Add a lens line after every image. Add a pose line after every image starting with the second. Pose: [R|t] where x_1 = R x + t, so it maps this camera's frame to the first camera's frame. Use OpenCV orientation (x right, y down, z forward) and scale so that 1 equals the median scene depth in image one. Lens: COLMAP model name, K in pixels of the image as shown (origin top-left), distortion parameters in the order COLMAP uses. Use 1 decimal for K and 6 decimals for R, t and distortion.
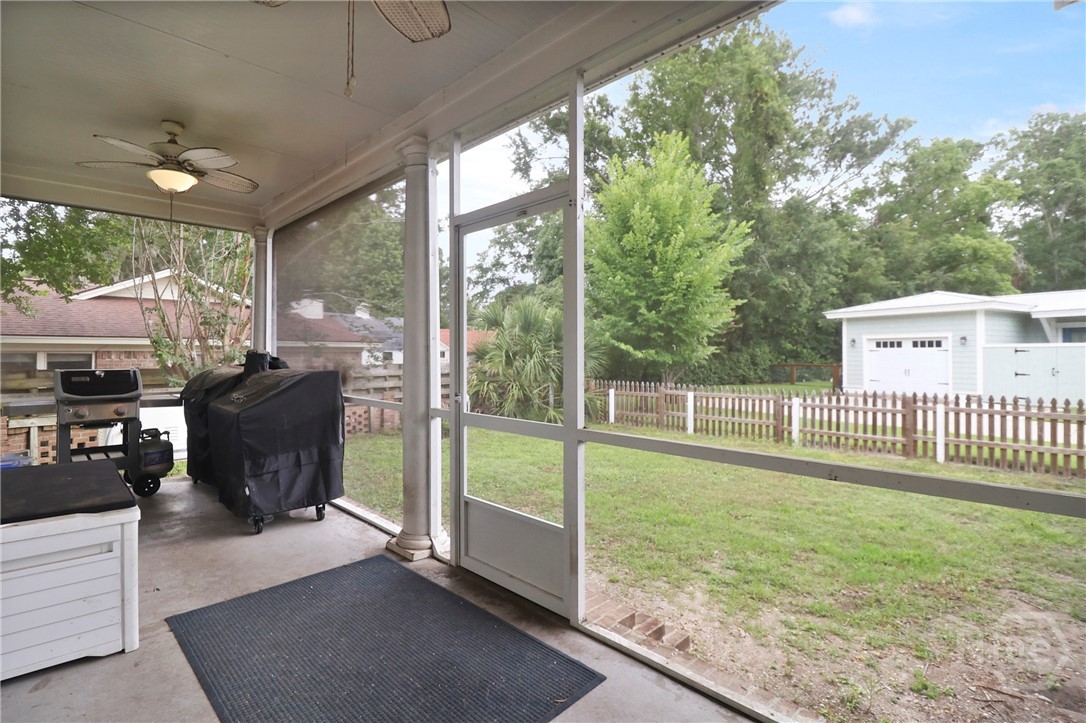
lens RADIAL K [[516.0, 0, 543.6], [0, 516.0, 347.3], [0, 0, 1]] dist [0.000820, -0.014292]
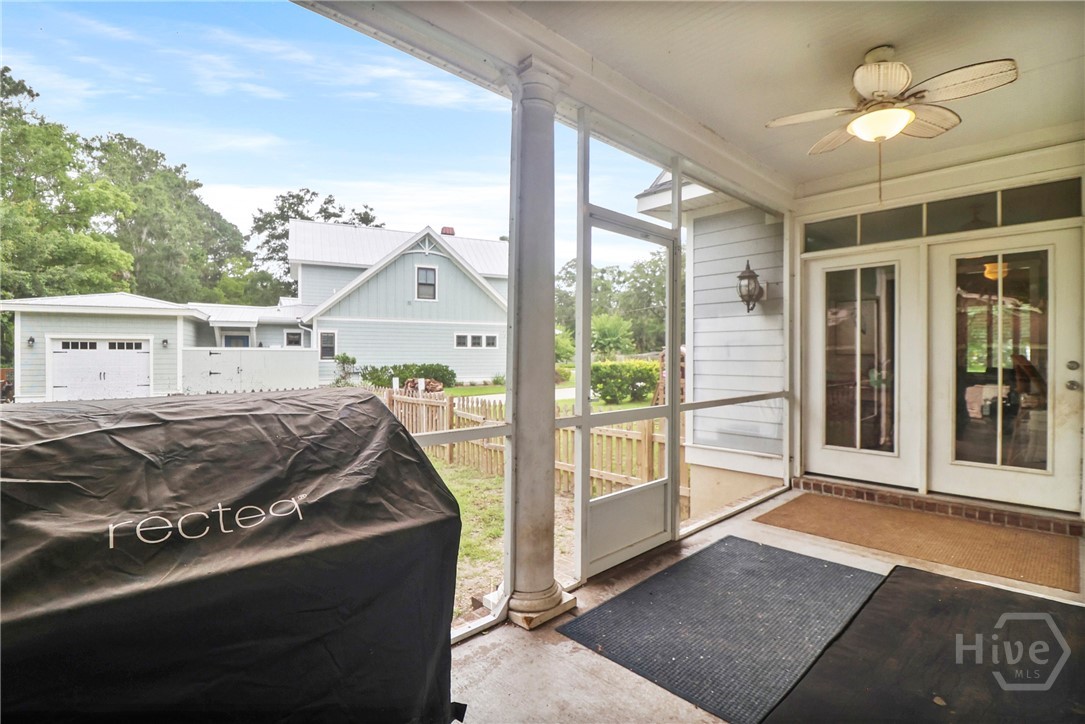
lens RADIAL K [[510.6, 0, 533.0], [0, 510.6, 358.0], [0, 0, 1]] dist [0.001578, -0.013290]
pose [[0.020991, -0.003247, 0.999774, -0.218607], [-0.011973, 0.999922, 0.003499, 0.004219], [-0.999708, -0.012044, 0.020950, 0.217531]]
